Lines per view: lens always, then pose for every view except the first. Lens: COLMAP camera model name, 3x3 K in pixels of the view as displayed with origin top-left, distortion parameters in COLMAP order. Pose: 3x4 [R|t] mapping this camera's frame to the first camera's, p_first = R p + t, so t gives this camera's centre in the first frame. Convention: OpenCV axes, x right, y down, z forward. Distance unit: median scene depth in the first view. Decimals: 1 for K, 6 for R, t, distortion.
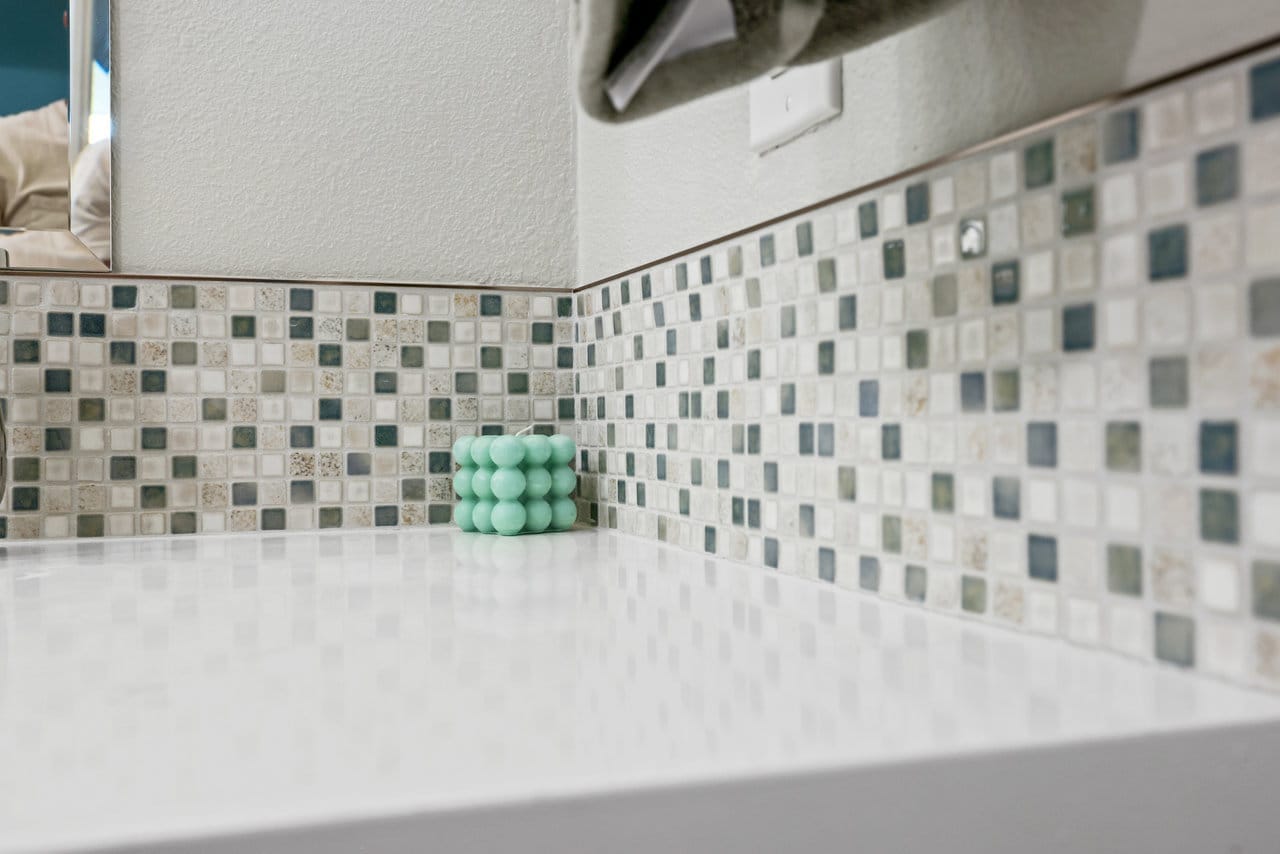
lens RADIAL K [[1201.3, 0, 642.2], [0, 1201.3, 432.0], [0, 0, 1]] dist [0.005338, 0.000000]
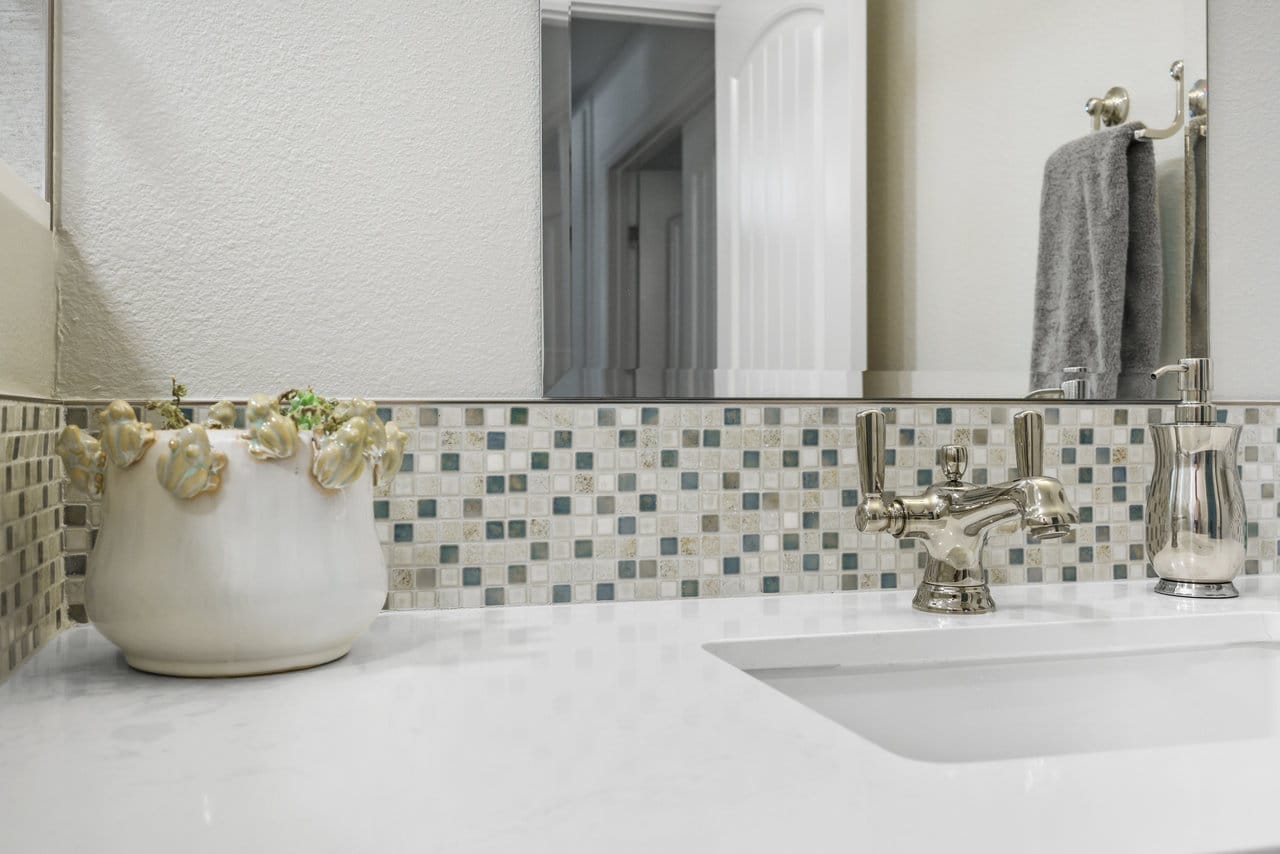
lens RADIAL K [[1201.3, 0, 635.9], [0, 1201.3, 416.6], [0, 0, 1]] dist [0.005338, 0.000000]
pose [[0.999297, 0.005217, -0.037120, -1.122053], [-0.005420, 0.999971, -0.005380, -0.102092], [0.037090, 0.005577, 0.999296, -0.538514]]
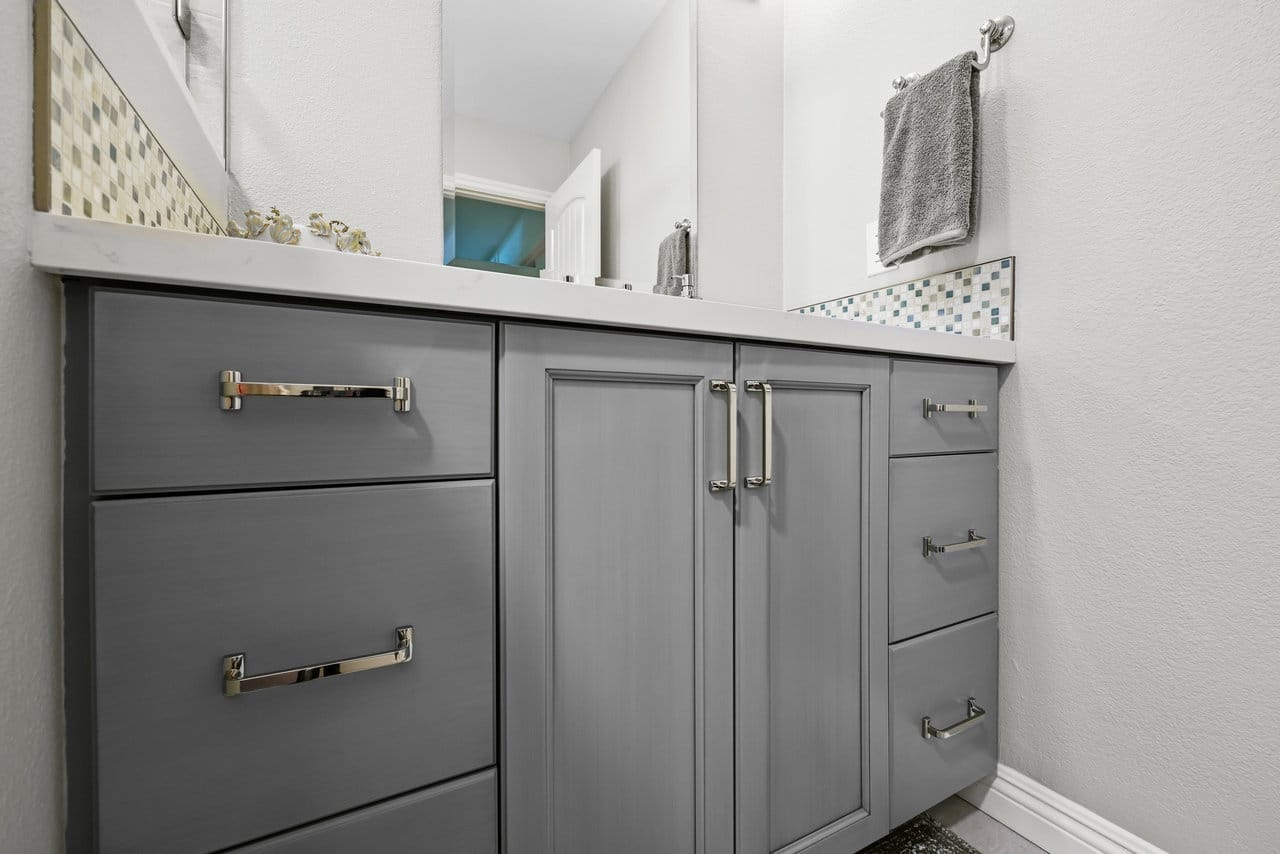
lens RADIAL K [[514.6, 0, 638.1], [0, 514.6, 426.2], [0, 0, 1]] dist [-0.000829, 0.000748]
pose [[0.985130, 0.004240, 0.171760, -0.975380], [-0.004835, 0.999984, 0.003043, 0.313199], [-0.171744, -0.003828, 0.985134, -0.768591]]
